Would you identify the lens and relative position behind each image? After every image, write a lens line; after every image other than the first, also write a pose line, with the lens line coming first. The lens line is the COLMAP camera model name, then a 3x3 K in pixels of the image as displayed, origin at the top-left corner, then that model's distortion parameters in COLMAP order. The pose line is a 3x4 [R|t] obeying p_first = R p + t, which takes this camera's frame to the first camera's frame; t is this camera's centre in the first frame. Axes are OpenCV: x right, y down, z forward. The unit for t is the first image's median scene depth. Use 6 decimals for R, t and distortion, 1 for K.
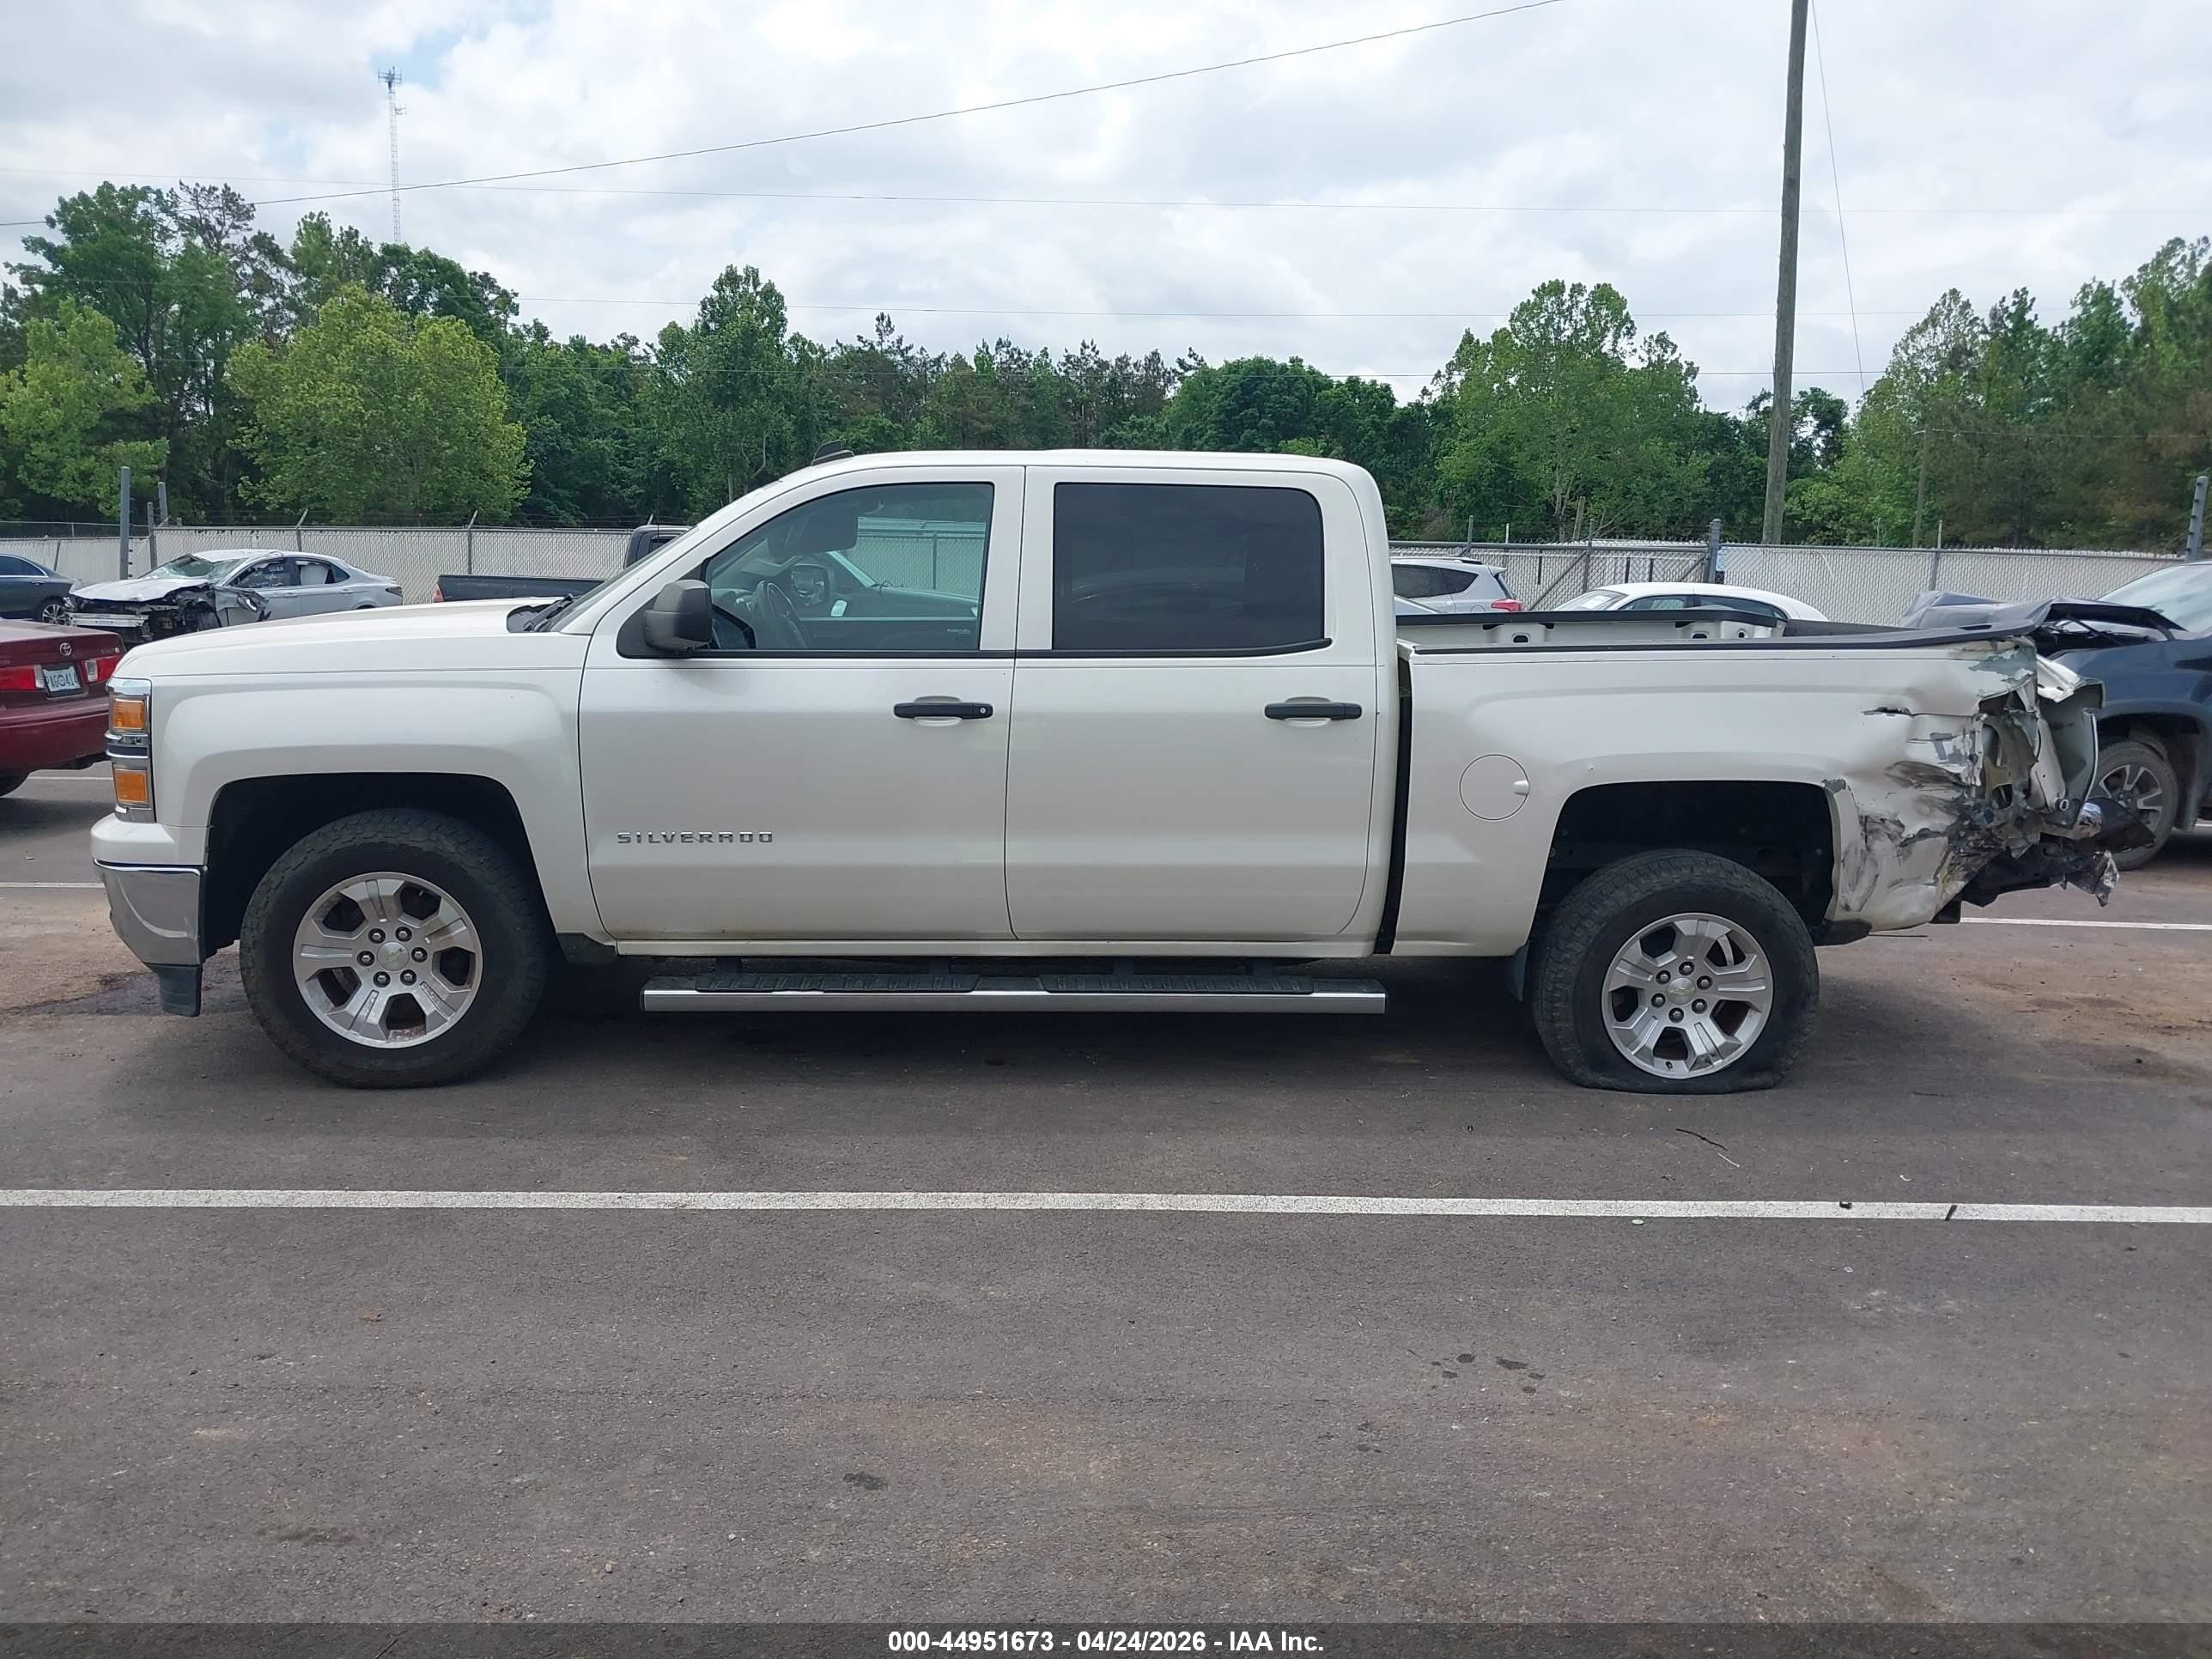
lens RADIAL K [[1707.6, 0, 1110.5], [0, 1707.6, 820.5], [0, 0, 1]] dist [0.021459, -0.036711]
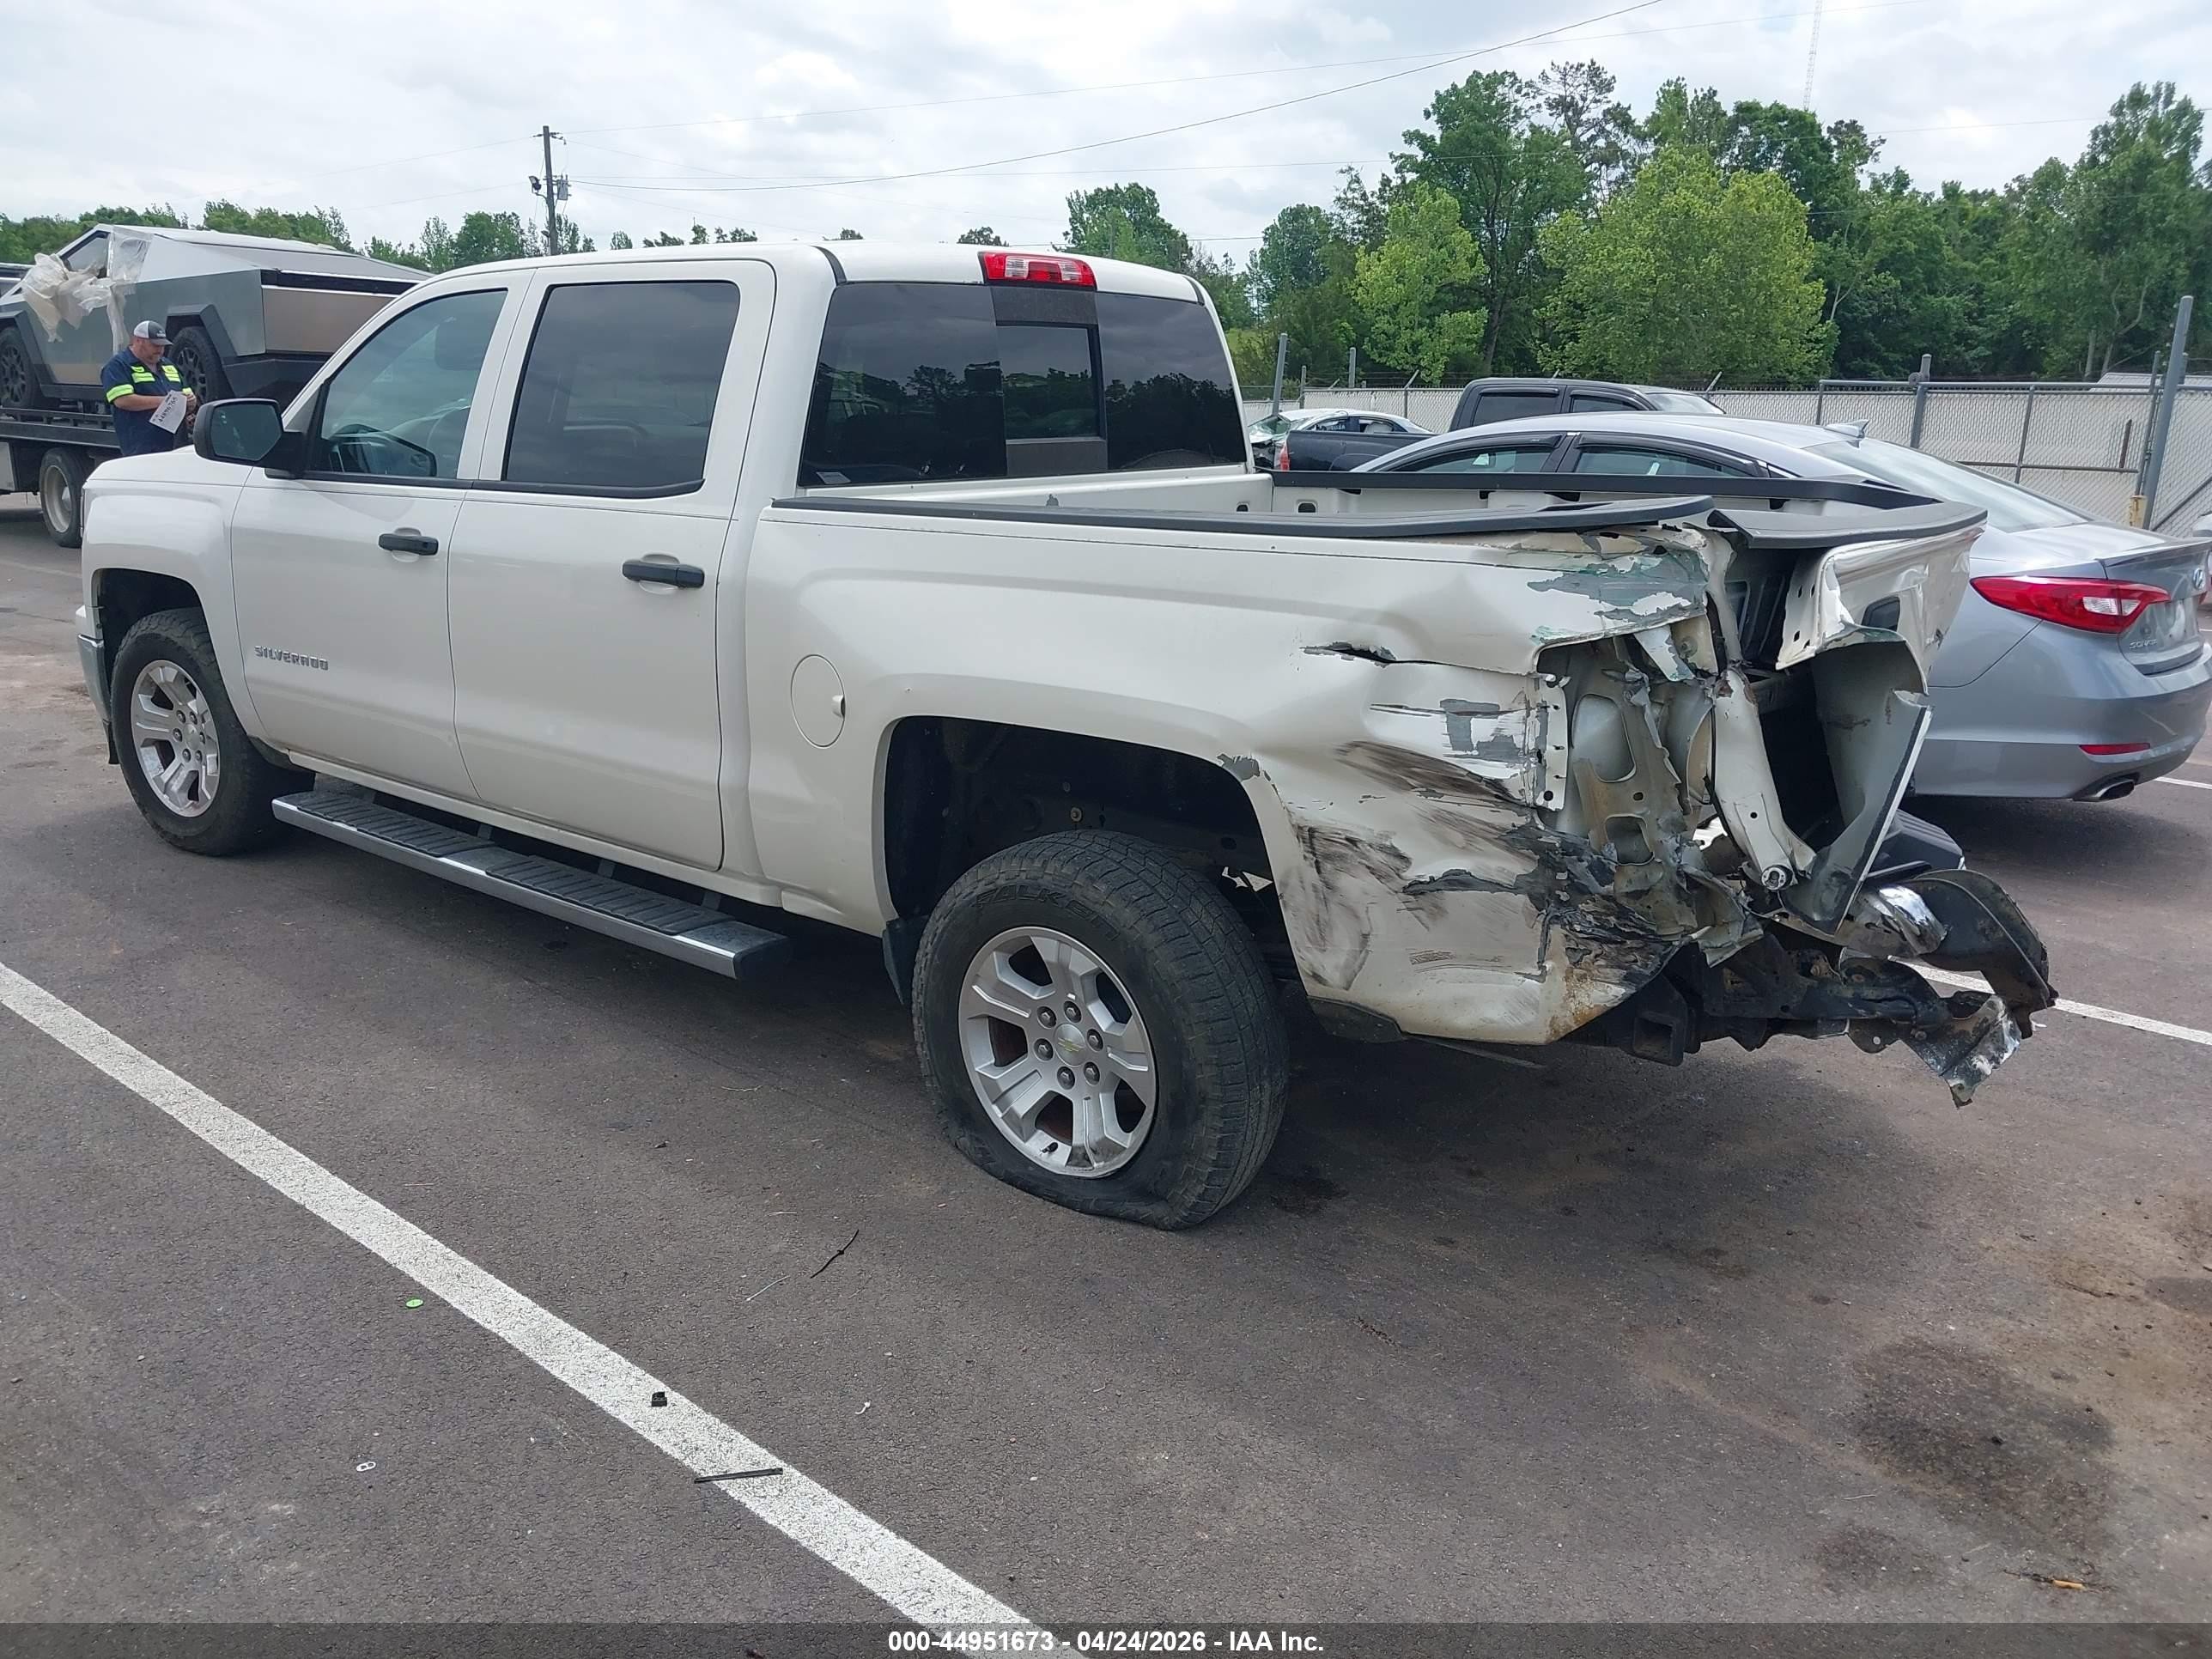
lens RADIAL K [[1707.6, 0, 1110.5], [0, 1707.6, 820.5], [0, 0, 1]] dist [0.021459, -0.036711]
pose [[0.740834, 0.163066, -0.651594, 0.743475], [-0.114112, 0.986537, 0.117148, -0.062879], [0.661925, -0.012432, 0.749467, 0.506234]]
